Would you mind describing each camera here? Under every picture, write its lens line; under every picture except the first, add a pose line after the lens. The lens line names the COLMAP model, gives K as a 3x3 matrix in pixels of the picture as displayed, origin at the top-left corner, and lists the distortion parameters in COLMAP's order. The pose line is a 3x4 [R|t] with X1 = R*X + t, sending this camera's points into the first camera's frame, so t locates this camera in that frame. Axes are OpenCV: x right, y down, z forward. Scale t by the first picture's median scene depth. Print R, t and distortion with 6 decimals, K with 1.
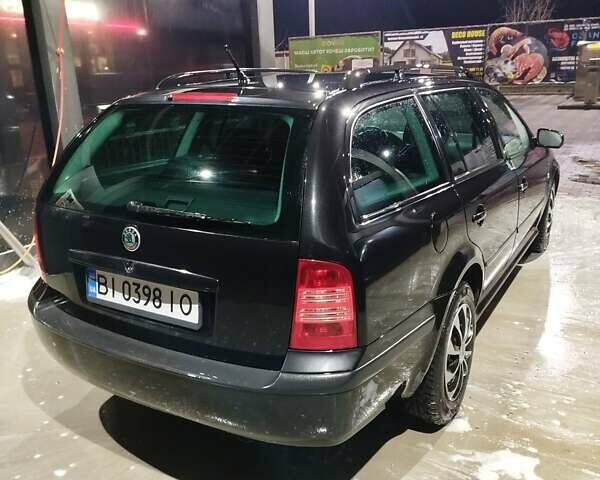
lens RADIAL K [[556.4, 0, 298.4], [0, 556.4, 239.5], [0, 0, 1]] dist [0.099158, -0.144990]
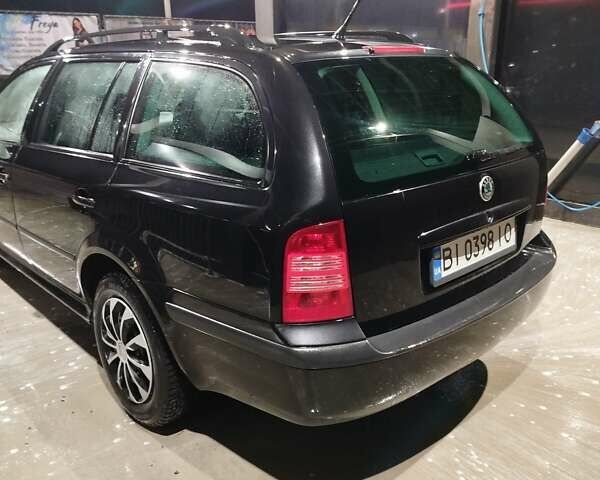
lens RADIAL K [[556.4, 0, 298.4], [0, 556.4, 239.5], [0, 0, 1]] dist [0.099158, -0.144990]
pose [[0.285708, -0.280426, 0.916369, -0.136497], [0.283665, 0.938123, 0.198641, -0.021319], [-0.915371, 0.203189, 0.347577, 0.101001]]
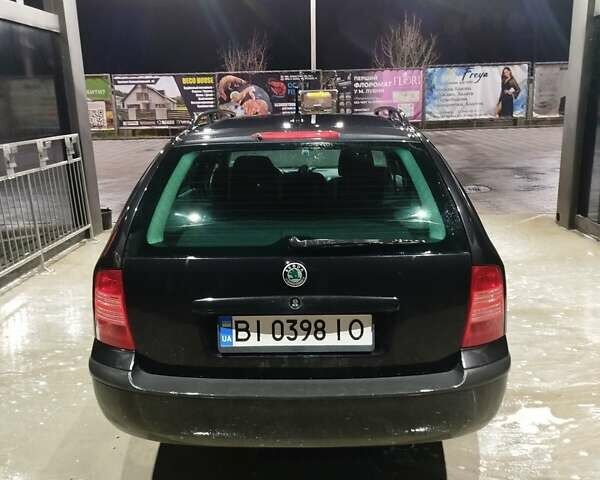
lens RADIAL K [[556.4, 0, 298.4], [0, 556.4, 239.5], [0, 0, 1]] dist [0.099158, -0.144990]
pose [[0.872809, -0.108732, 0.475796, -0.078218], [0.142745, 0.989111, -0.035816, -0.002752], [-0.466721, 0.099179, 0.878826, 0.012343]]
